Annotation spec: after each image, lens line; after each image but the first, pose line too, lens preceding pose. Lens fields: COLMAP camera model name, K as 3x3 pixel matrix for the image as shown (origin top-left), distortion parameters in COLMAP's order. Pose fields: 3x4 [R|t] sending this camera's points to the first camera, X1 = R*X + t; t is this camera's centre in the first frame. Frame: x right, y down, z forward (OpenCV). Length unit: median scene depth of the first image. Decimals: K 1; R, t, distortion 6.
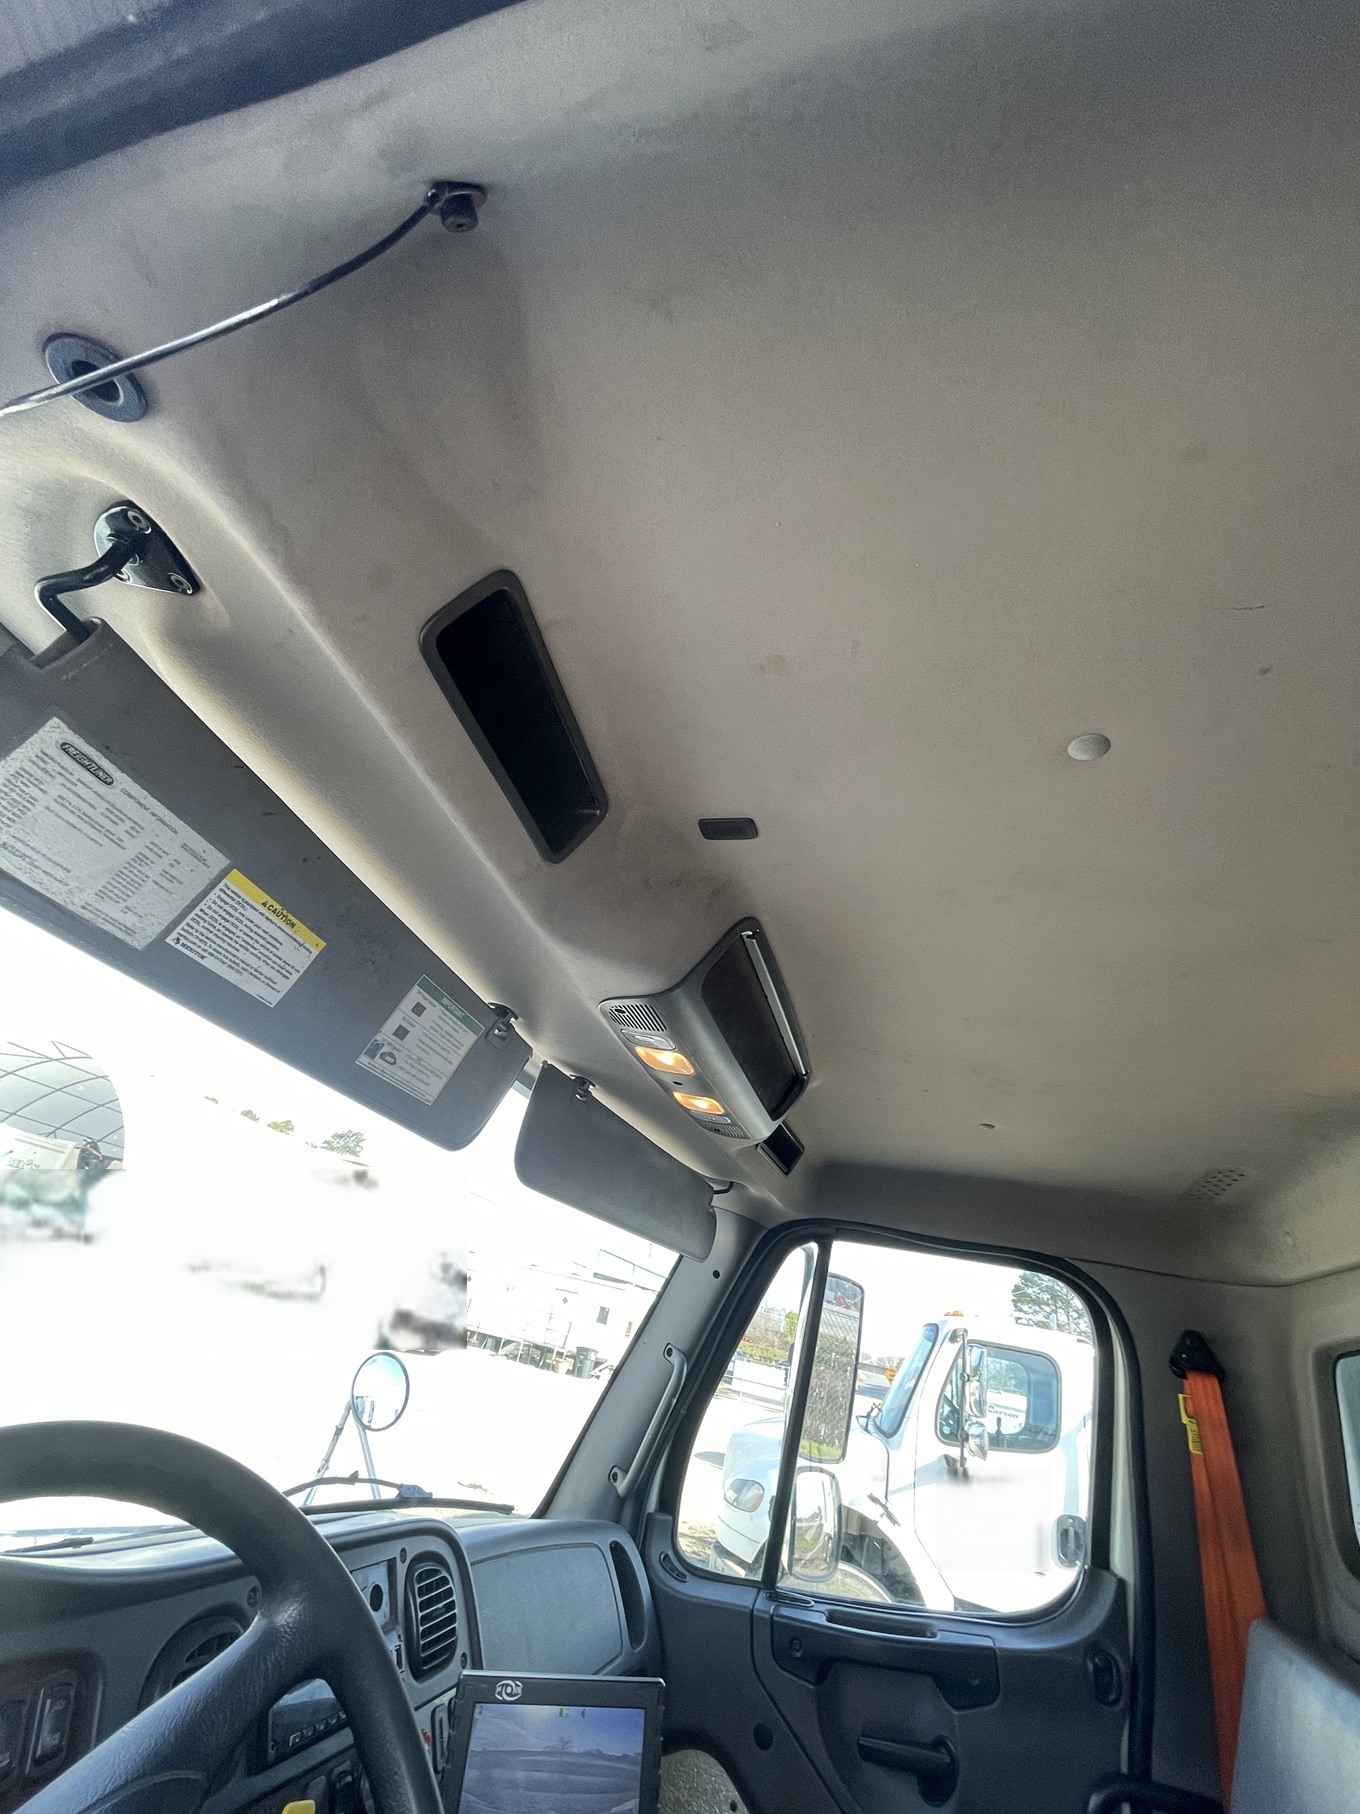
lens RADIAL K [[723.3, 0, 680.0], [0, 723.3, 907.0], [0, 0, 1]] dist [-0.001405, -0.000328]
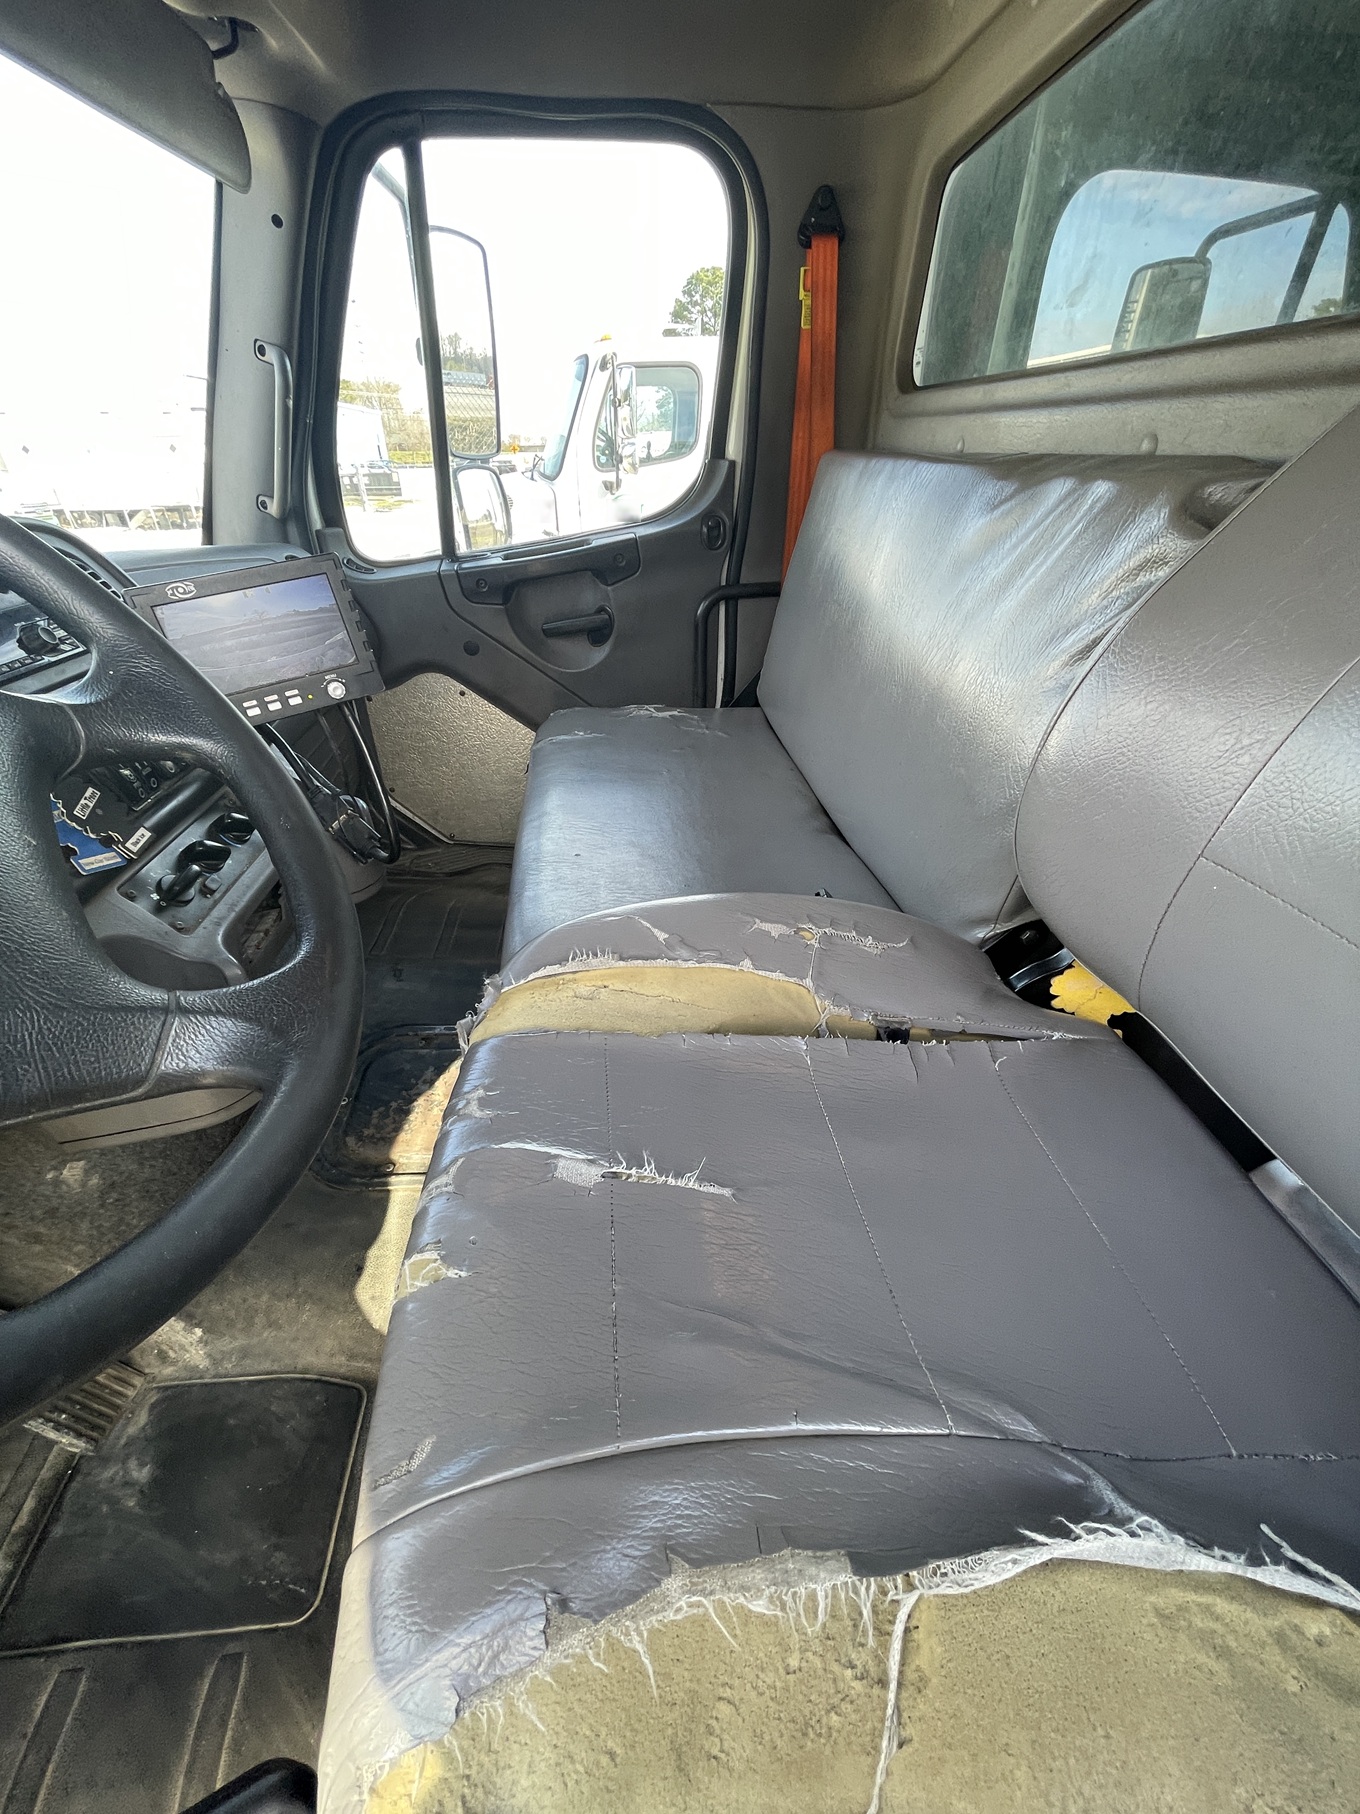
lens RADIAL K [[723.3, 0, 680.0], [0, 723.3, 907.0], [0, 0, 1]] dist [-0.001405, -0.000328]
pose [[0.905212, -0.370086, 0.208871, 0.010757], [-0.021080, 0.451797, 0.891871, 0.181003], [-0.424436, -0.811736, 0.401171, -0.033502]]
